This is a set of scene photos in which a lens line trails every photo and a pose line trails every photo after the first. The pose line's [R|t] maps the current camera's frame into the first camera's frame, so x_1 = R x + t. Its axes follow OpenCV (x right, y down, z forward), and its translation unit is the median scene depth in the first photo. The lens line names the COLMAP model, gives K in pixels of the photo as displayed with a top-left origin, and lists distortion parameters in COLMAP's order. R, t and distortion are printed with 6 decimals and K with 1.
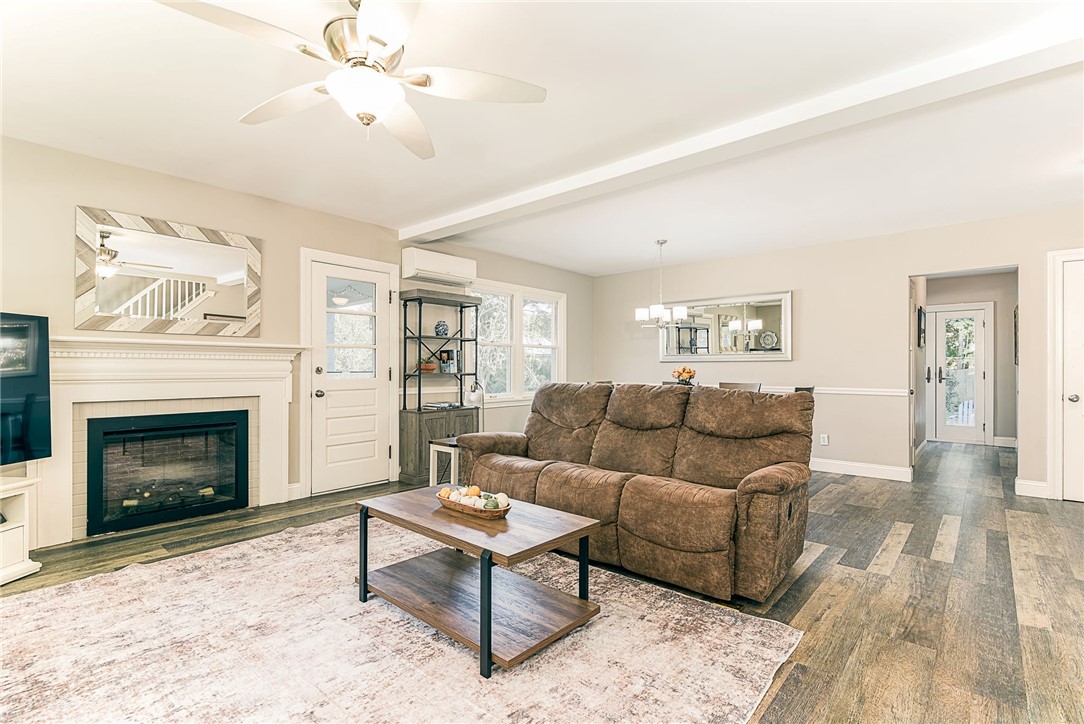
lens RADIAL K [[504.4, 0, 542.2], [0, 504.4, 367.0], [0, 0, 1]] dist [0.002675, -0.001070]
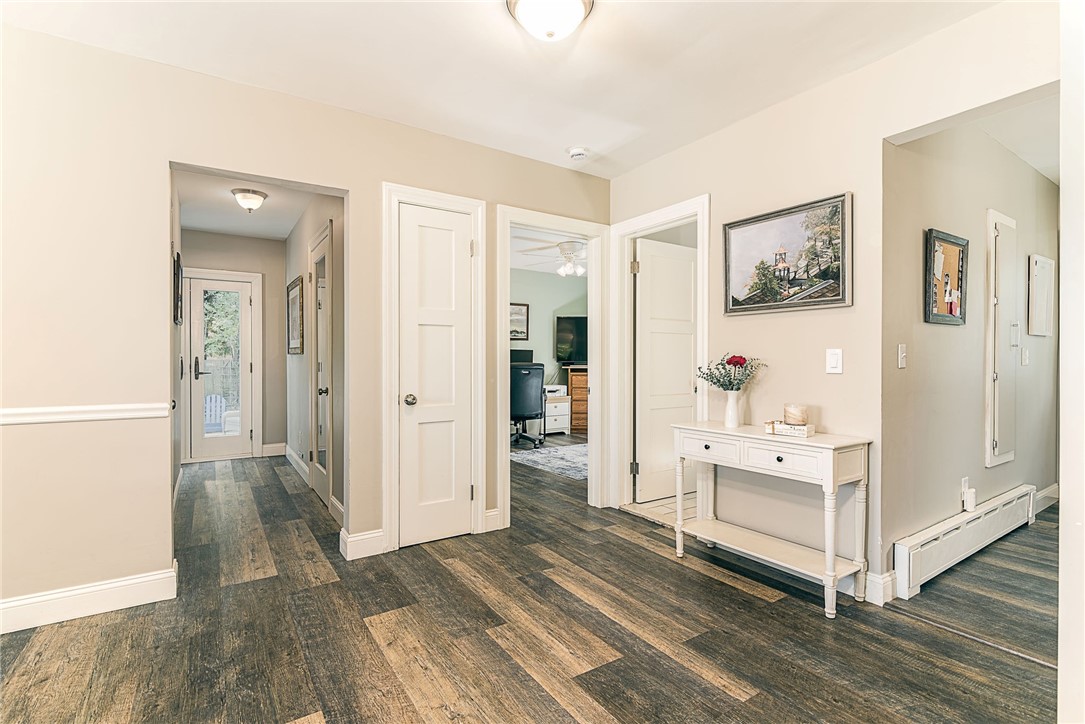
lens RADIAL K [[502.5, 0, 542.5], [0, 502.5, 362.0], [0, 0, 1]] dist [0.001214, -0.000836]
pose [[0.259169, -0.009472, 0.965785, 0.457498], [0.000235, 0.999952, 0.009744, 0.000963], [-0.965832, -0.002298, 0.259159, 0.686042]]
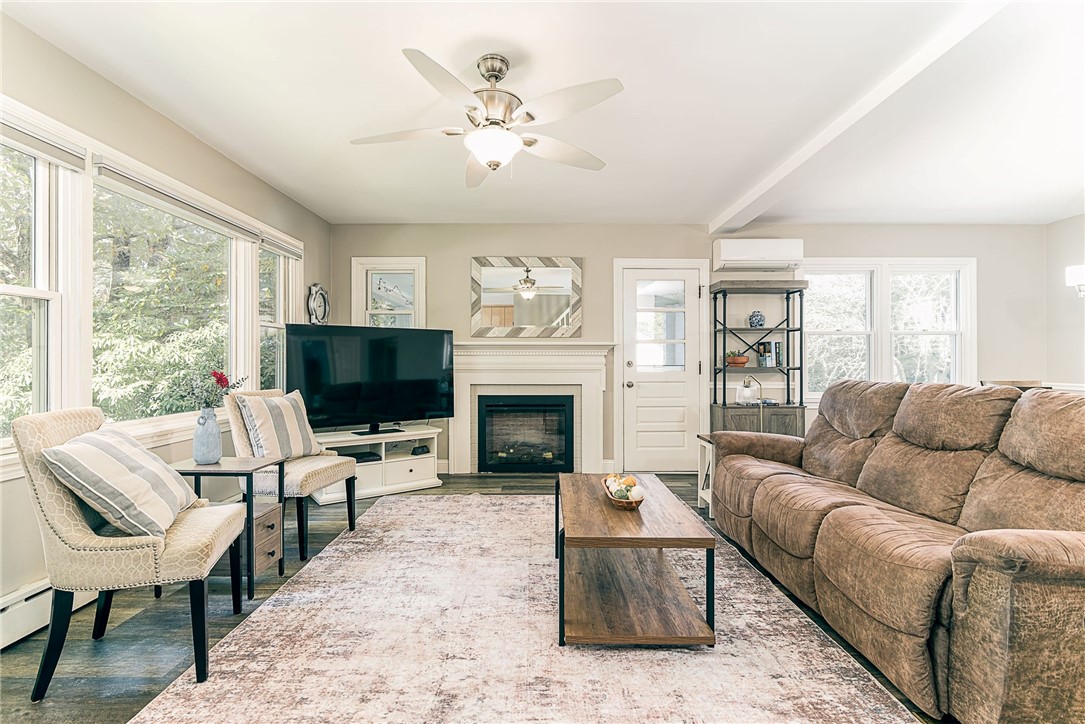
lens RADIAL K [[502.5, 0, 542.5], [0, 502.5, 362.0], [0, 0, 1]] dist [0.001214, -0.000836]
pose [[0.660588, -0.002499, -0.750744, 0.309666], [0.003024, 0.999995, -0.000668, 0.002887], [0.750742, -0.001829, 0.660592, 0.117791]]
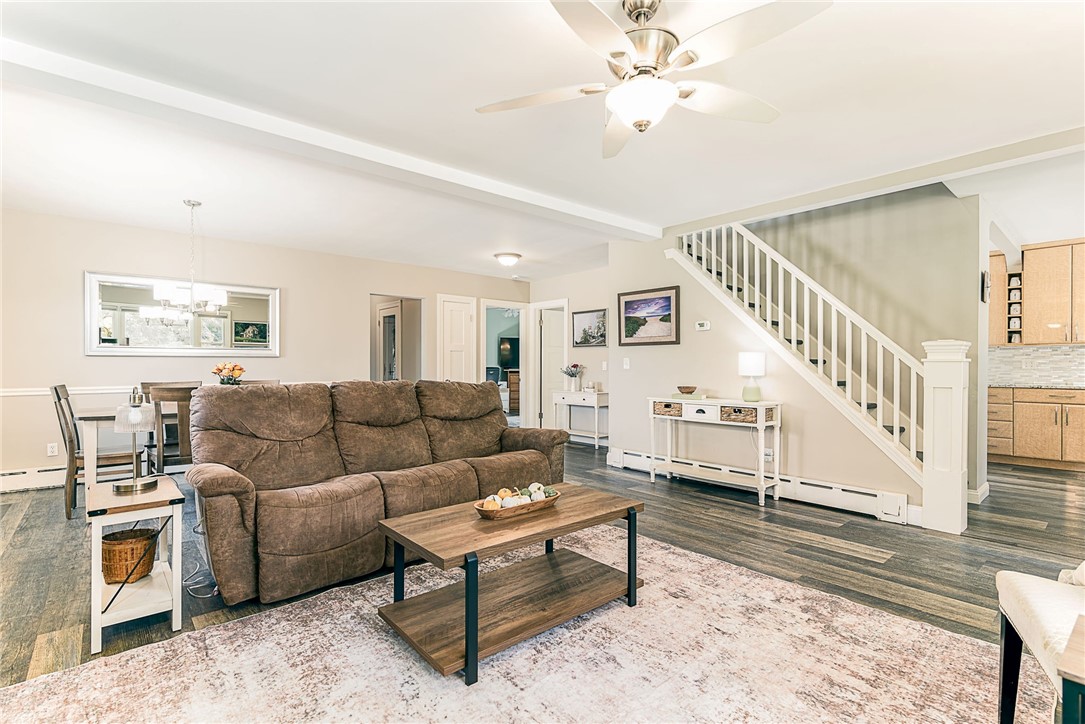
lens RADIAL K [[508.0, 0, 543.6], [0, 508.0, 366.7], [0, 0, 1]] dist [-0.000131, -0.000275]
pose [[0.126822, -0.004326, 0.991916, -0.649252], [-0.002490, 0.999986, 0.004680, 0.001348], [-0.991922, -0.003063, 0.126809, 0.487800]]
